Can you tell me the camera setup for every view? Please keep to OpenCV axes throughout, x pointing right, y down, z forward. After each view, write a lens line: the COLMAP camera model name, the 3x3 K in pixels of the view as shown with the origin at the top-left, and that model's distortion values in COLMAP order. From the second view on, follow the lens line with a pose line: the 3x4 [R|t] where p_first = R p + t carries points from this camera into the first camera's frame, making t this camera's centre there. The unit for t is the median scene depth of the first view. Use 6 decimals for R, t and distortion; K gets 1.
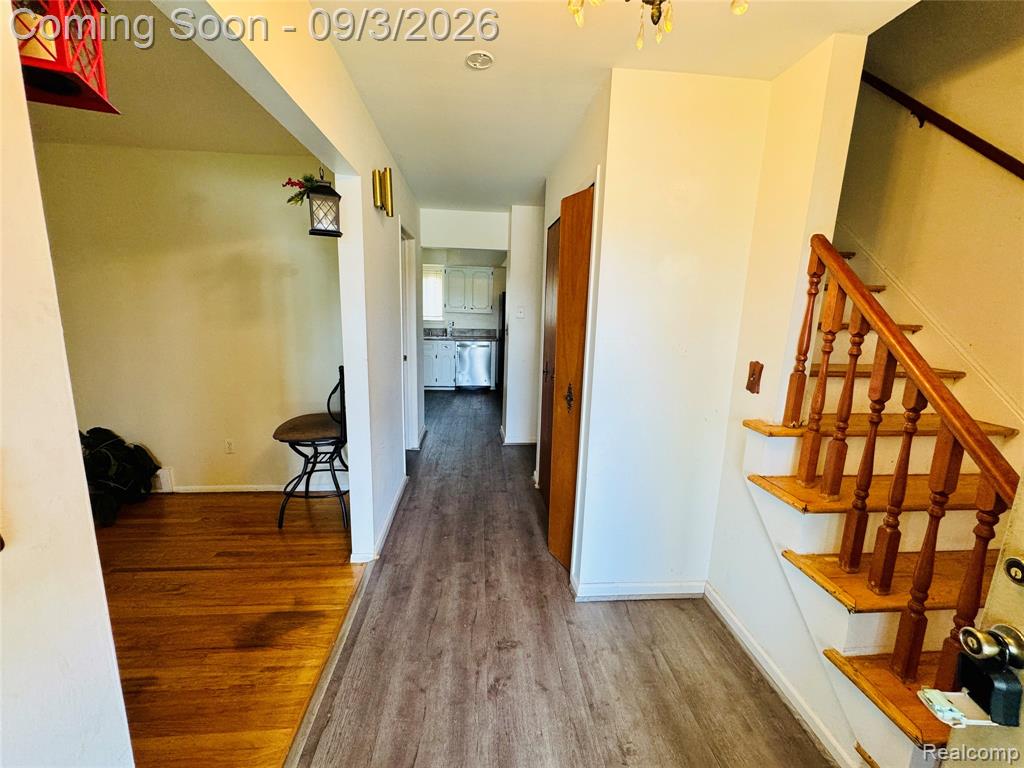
lens RADIAL K [[405.7, 0, 510.6], [0, 405.7, 381.6], [0, 0, 1]] dist [-0.020122, -0.000058]
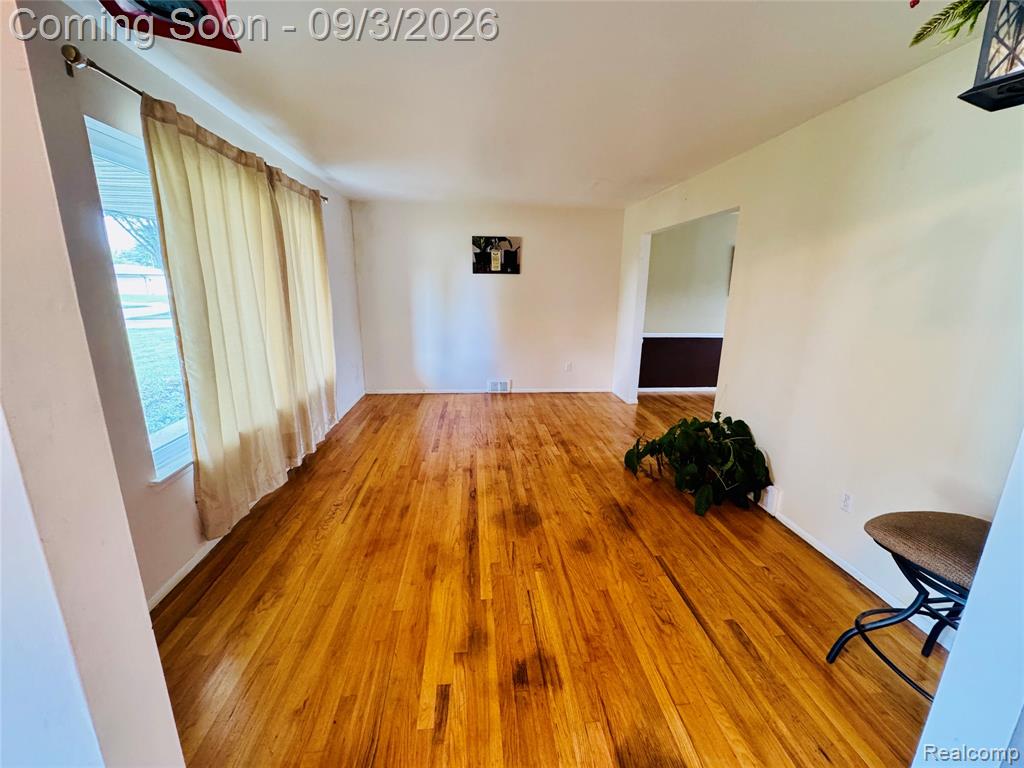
lens RADIAL K [[405.7, 0, 508.8], [0, 405.7, 382.9], [0, 0, 1]] dist [-0.020122, -0.000058]
pose [[-0.005014, 0.203139, -0.979137, -0.058540], [-0.196729, 0.959814, 0.200138, -0.071353], [0.980445, 0.193628, 0.035151, 0.404186]]
